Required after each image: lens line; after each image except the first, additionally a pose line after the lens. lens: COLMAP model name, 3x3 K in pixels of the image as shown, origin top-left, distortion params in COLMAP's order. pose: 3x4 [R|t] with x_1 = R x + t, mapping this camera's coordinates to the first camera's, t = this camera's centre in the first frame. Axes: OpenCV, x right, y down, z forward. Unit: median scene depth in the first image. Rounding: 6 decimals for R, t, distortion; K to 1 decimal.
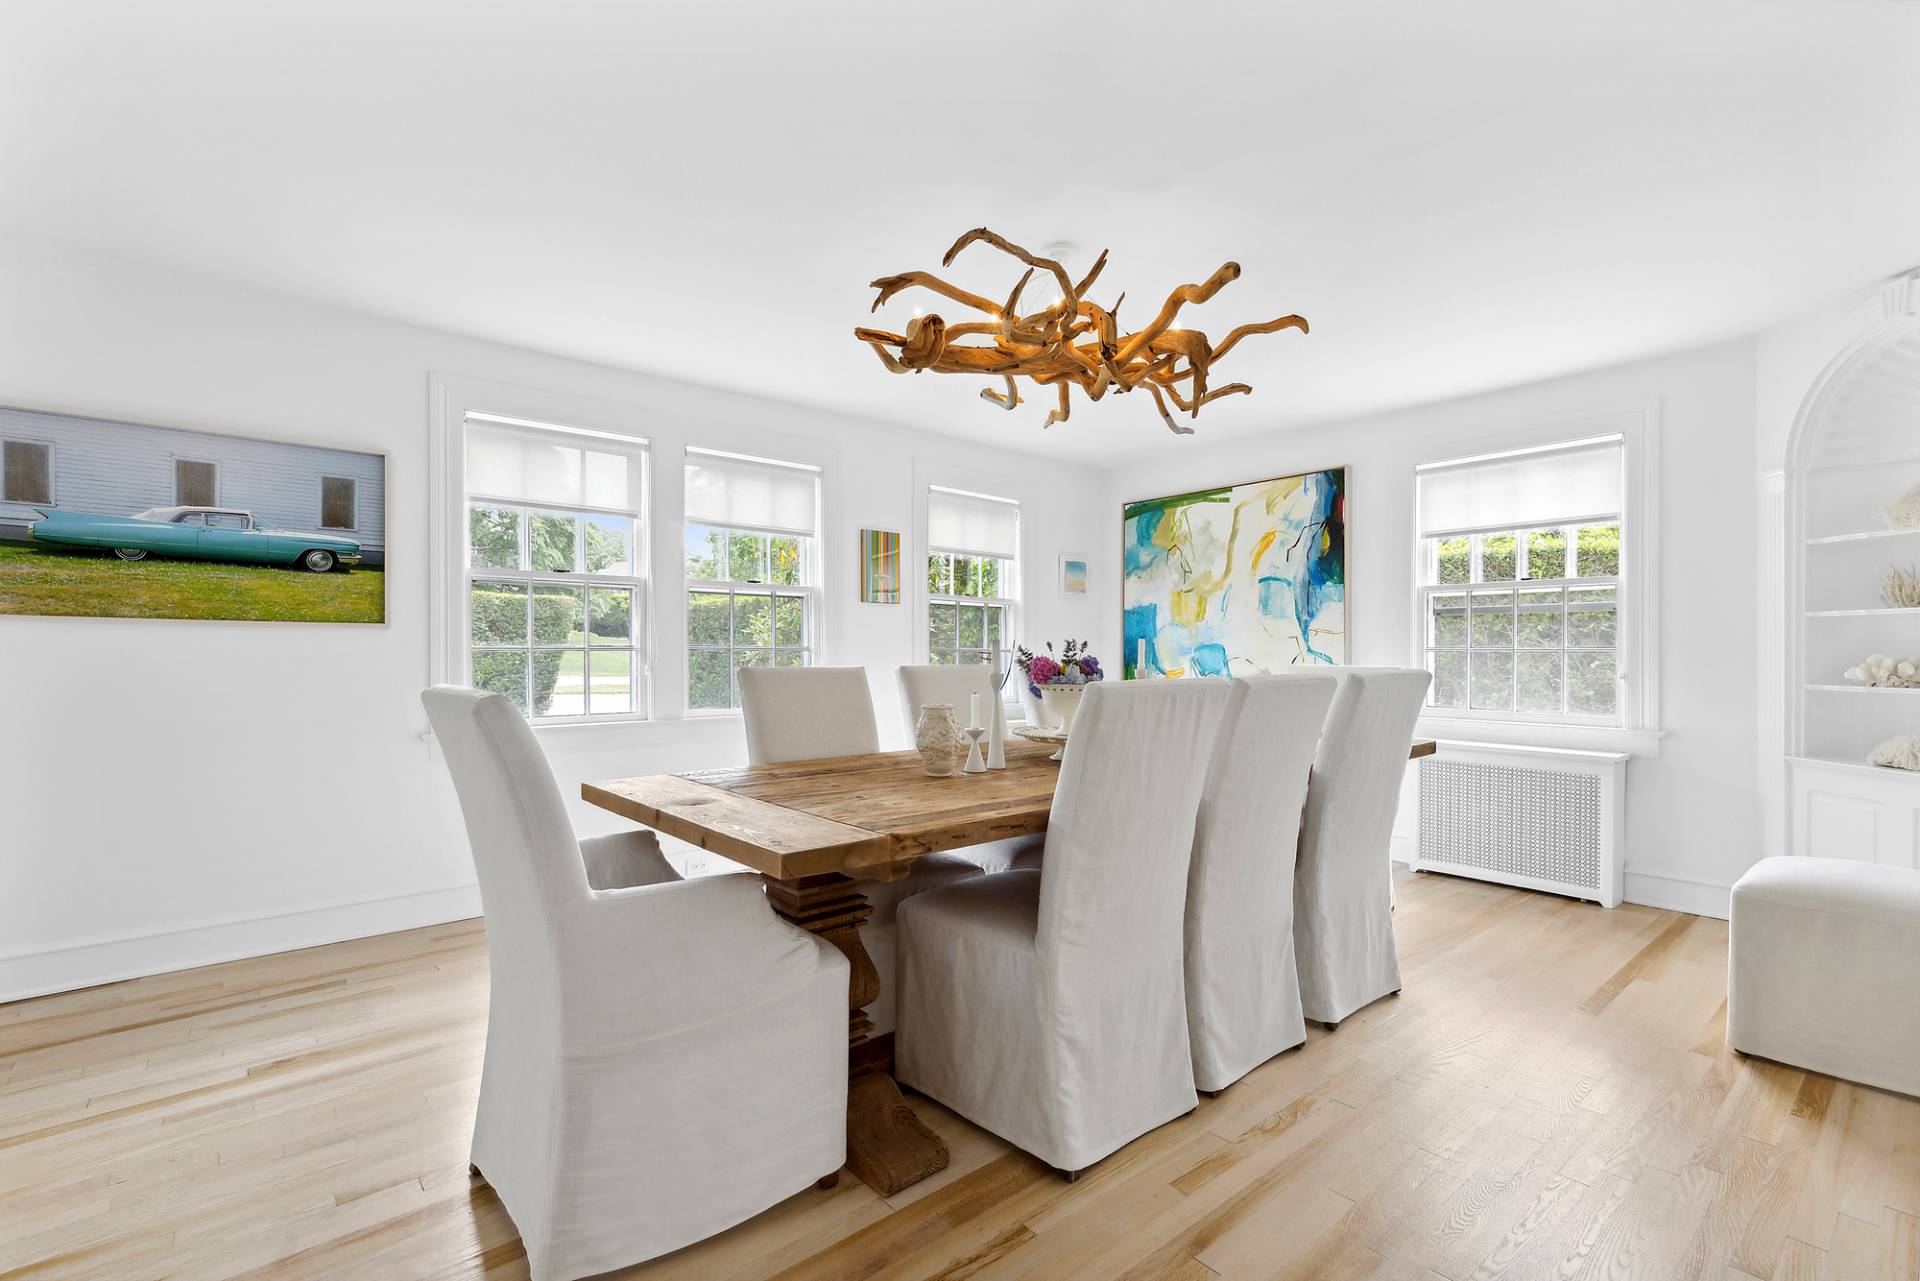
lens RADIAL K [[876.1, 0, 961.1], [0, 876.1, 656.2], [0, 0, 1]] dist [0.014251, 0.000378]
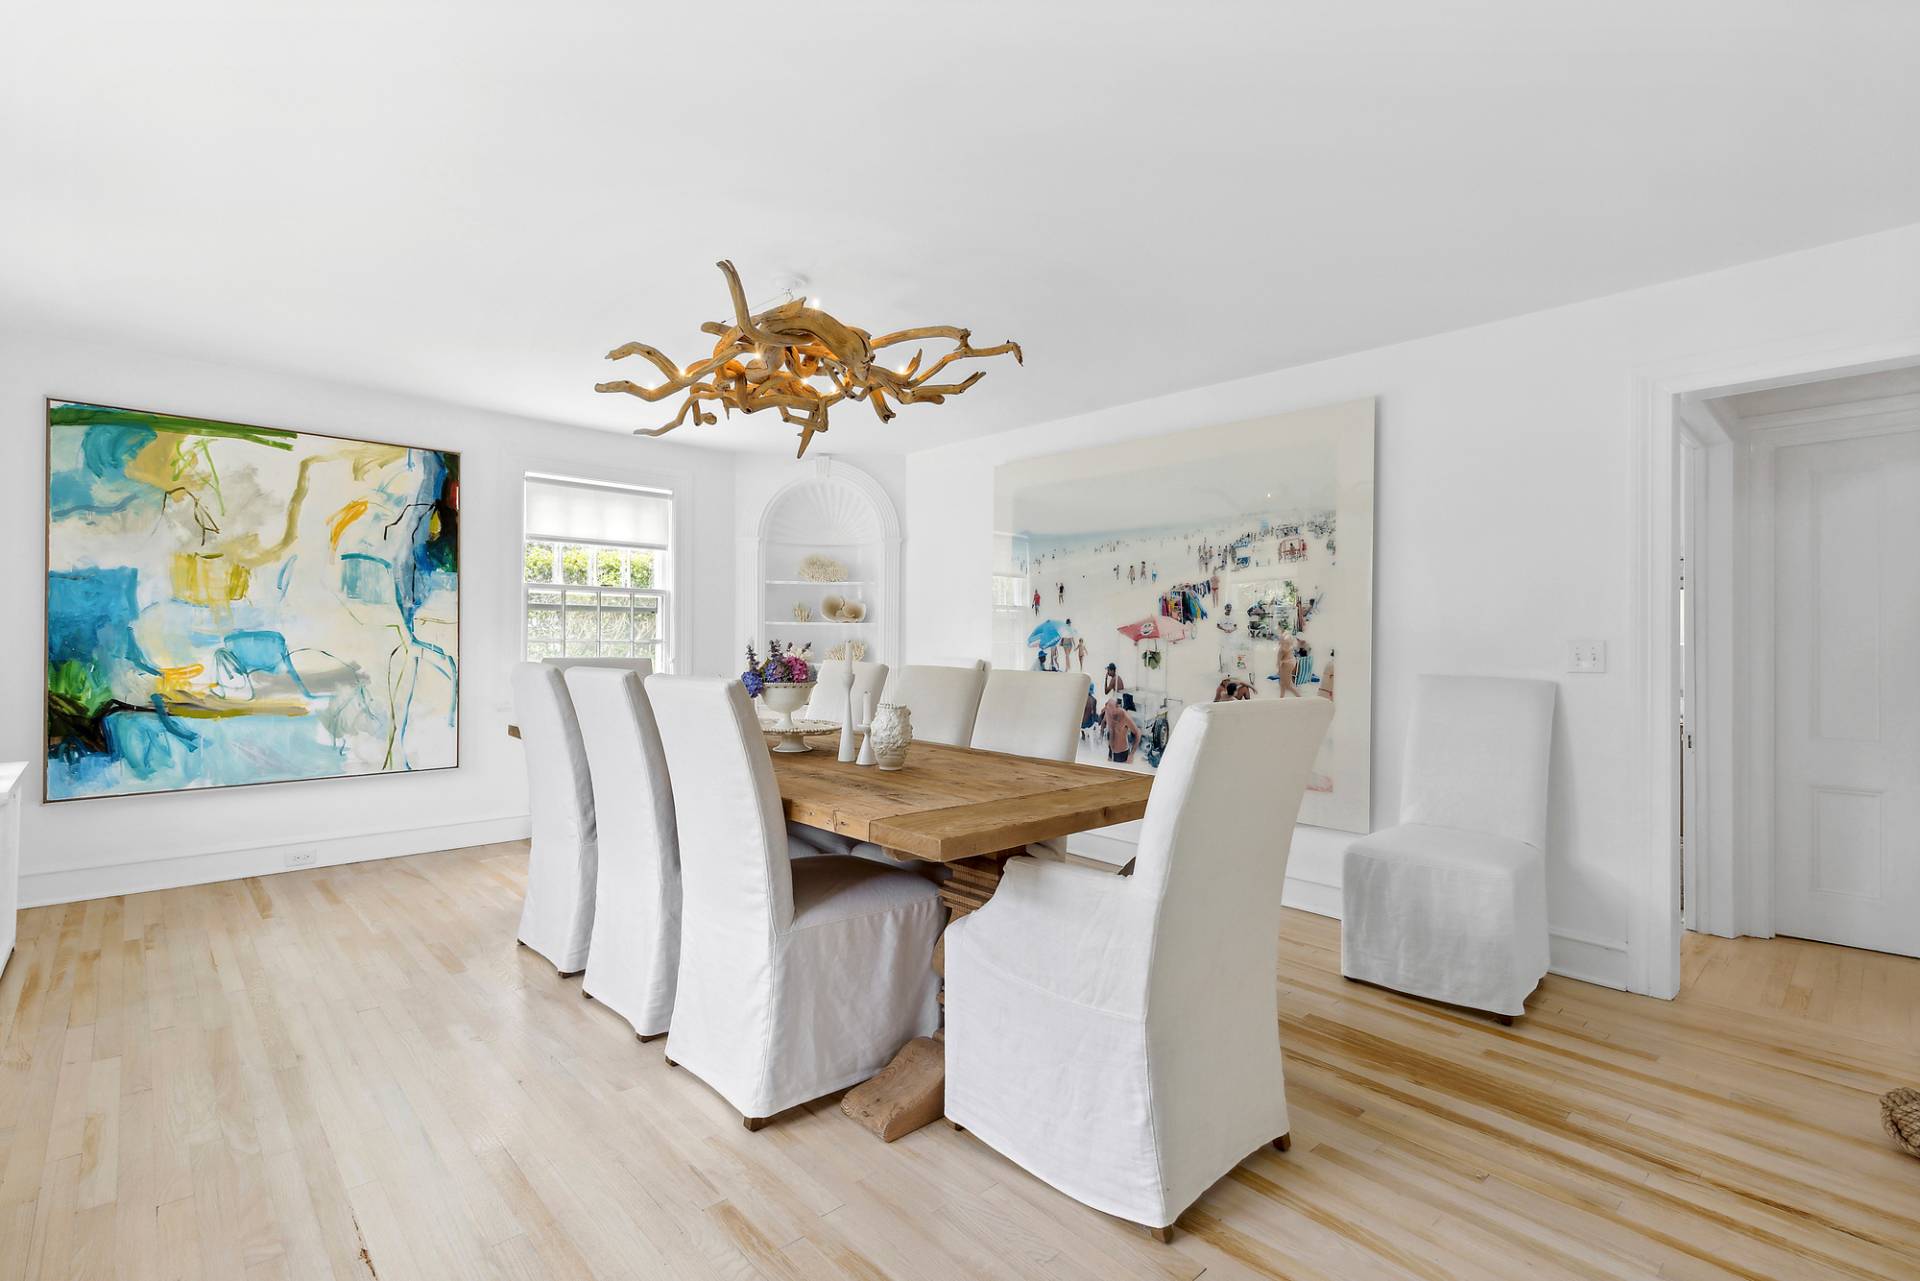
lens RADIAL K [[876.1, 0, 969.4], [0, 876.1, 642.4], [0, 0, 1]] dist [0.014251, 0.000378]
pose [[-0.030392, -0.002901, 0.999534, -0.515594], [-0.007681, 0.999967, 0.002669, -0.011379], [-0.999509, -0.007596, -0.030413, 0.428155]]
